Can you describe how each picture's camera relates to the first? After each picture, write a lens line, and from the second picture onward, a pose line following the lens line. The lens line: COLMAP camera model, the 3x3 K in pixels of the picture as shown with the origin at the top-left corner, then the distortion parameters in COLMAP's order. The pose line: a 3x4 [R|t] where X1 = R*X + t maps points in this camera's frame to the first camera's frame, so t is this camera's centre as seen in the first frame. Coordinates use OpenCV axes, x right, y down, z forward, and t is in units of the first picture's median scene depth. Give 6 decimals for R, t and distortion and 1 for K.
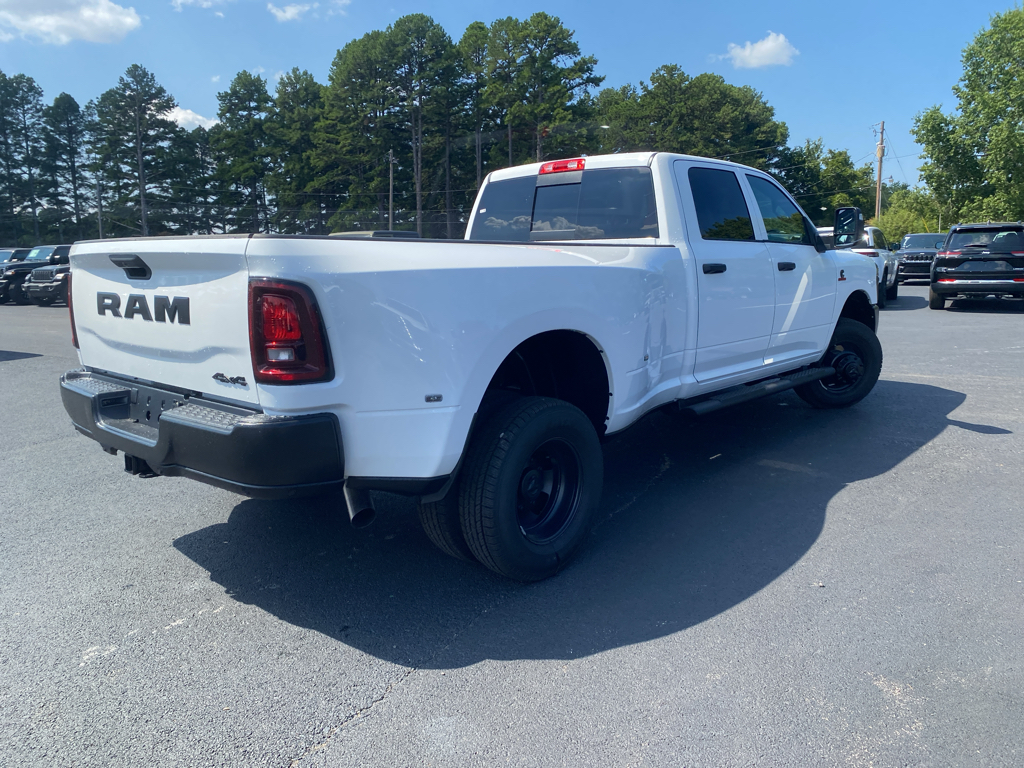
lens RADIAL K [[796.7, 0, 524.6], [0, 796.7, 383.9], [0, 0, 1]] dist [-0.020347, 0.014855]
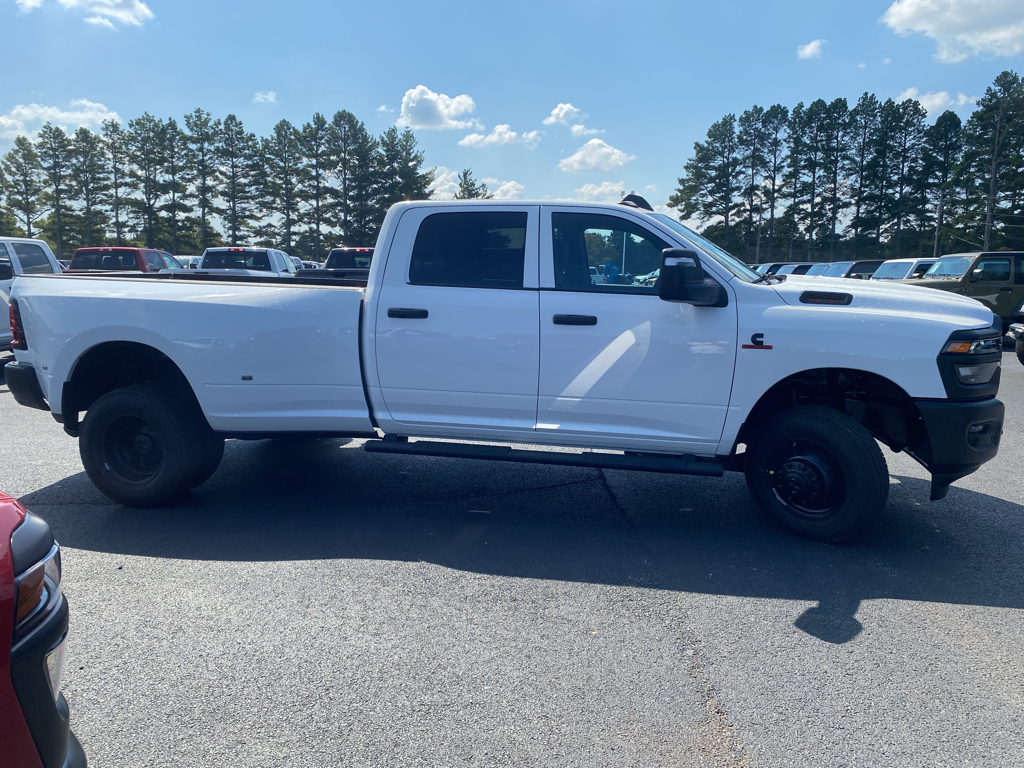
lens RADIAL K [[796.7, 0, 511.7], [0, 796.7, 394.7], [0, 0, 1]] dist [-0.020347, 0.014855]
pose [[0.504823, 0.148904, -0.850283, 0.092042], [-0.151522, 0.985002, 0.082535, -0.011570], [0.849820, 0.087171, 0.519814, 0.044186]]
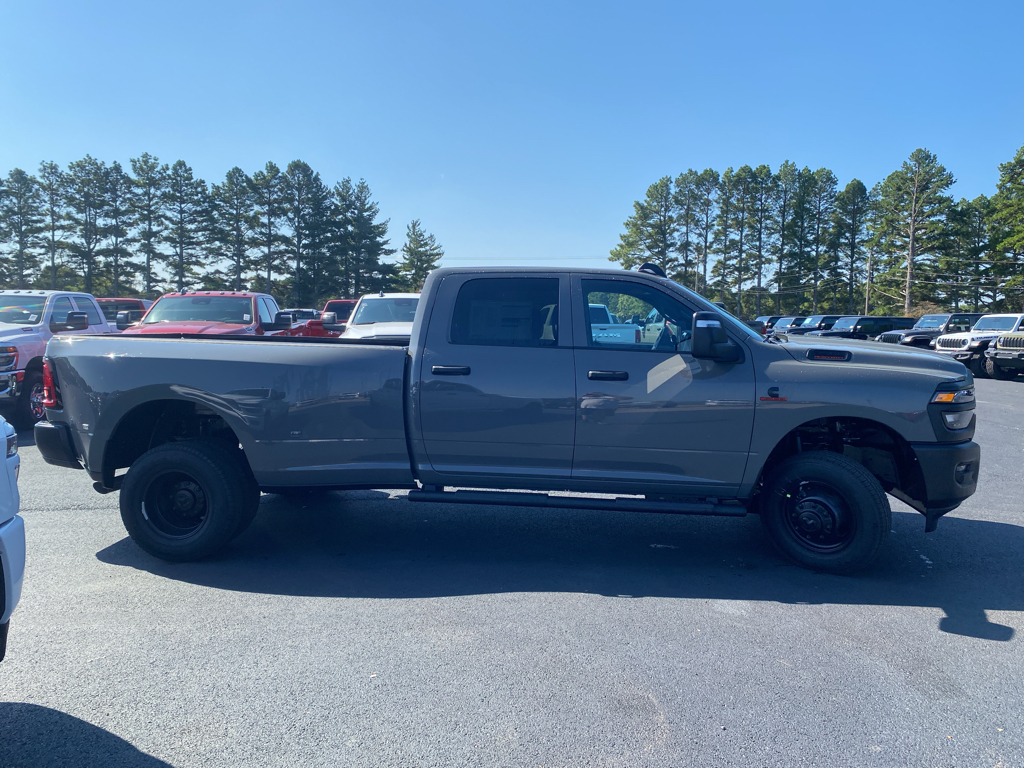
lens RADIAL K [[796.7, 0, 525.0], [0, 796.7, 392.7], [0, 0, 1]] dist [-0.020347, 0.014855]
pose [[0.622316, 0.097666, -0.776649, 0.058567], [-0.148259, 0.988933, 0.005564, -0.003498], [0.768597, 0.111683, 0.629909, -0.071228]]
